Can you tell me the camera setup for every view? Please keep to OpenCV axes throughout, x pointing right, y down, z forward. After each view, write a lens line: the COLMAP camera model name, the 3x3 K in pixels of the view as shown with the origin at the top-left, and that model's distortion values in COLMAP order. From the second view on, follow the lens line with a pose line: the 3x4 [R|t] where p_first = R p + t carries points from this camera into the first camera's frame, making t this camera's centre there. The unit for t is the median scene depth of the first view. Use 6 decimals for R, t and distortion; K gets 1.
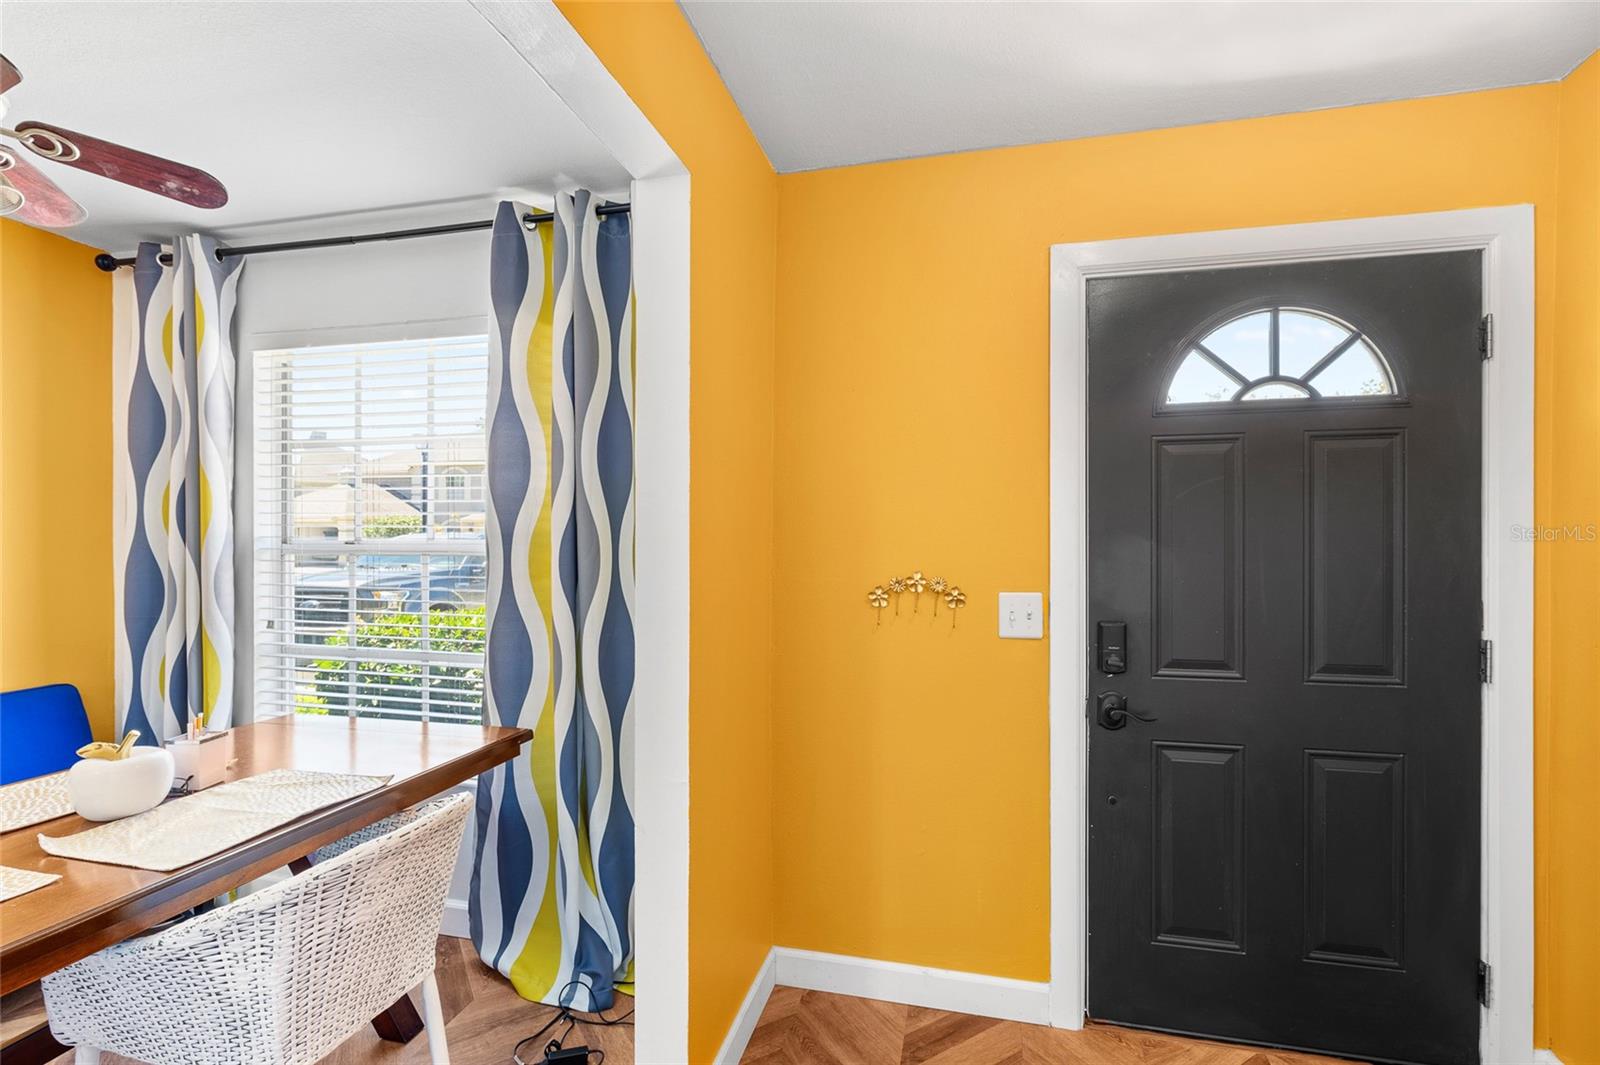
lens RADIAL K [[731.3, 0, 802.8], [0, 731.3, 531.7], [0, 0, 1]] dist [-0.007453, 0.002622]
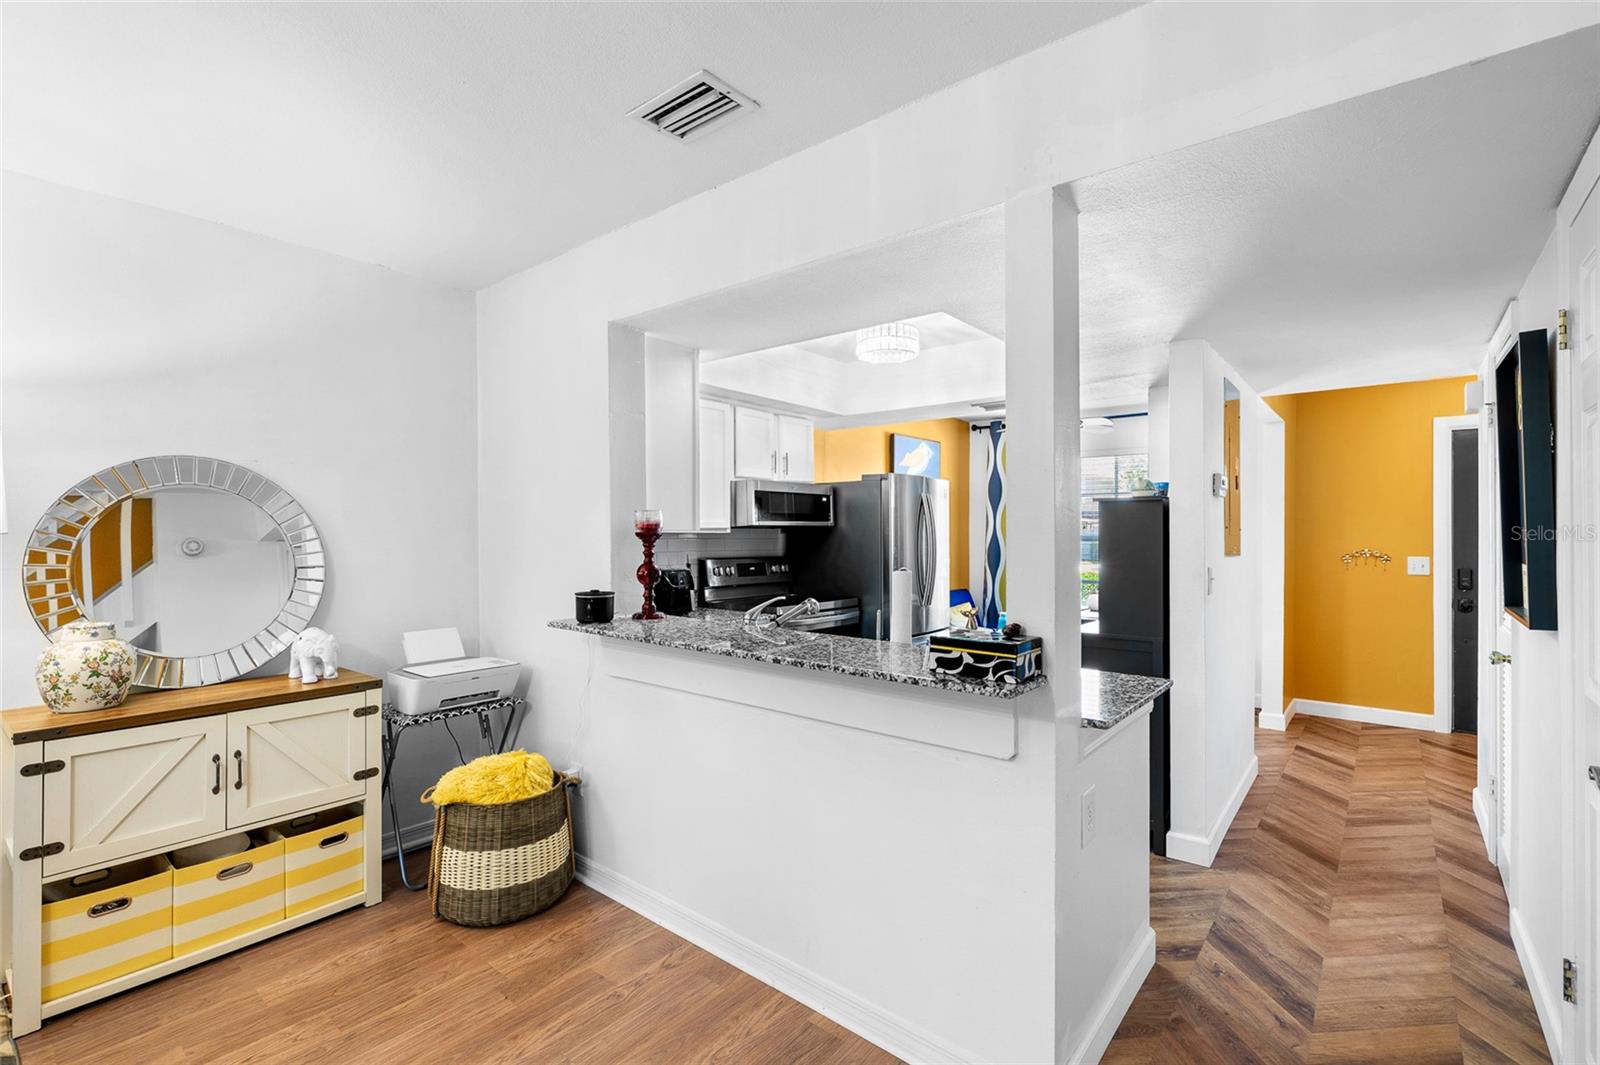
lens RADIAL K [[731.3, 0, 800.5], [0, 731.3, 535.1], [0, 0, 1]] dist [-0.007453, 0.002622]
pose [[0.900219, -0.002265, -0.435431, -0.514166], [0.002859, 0.999996, 0.000709, 0.002220], [0.435428, -0.001883, 0.900222, -2.142147]]
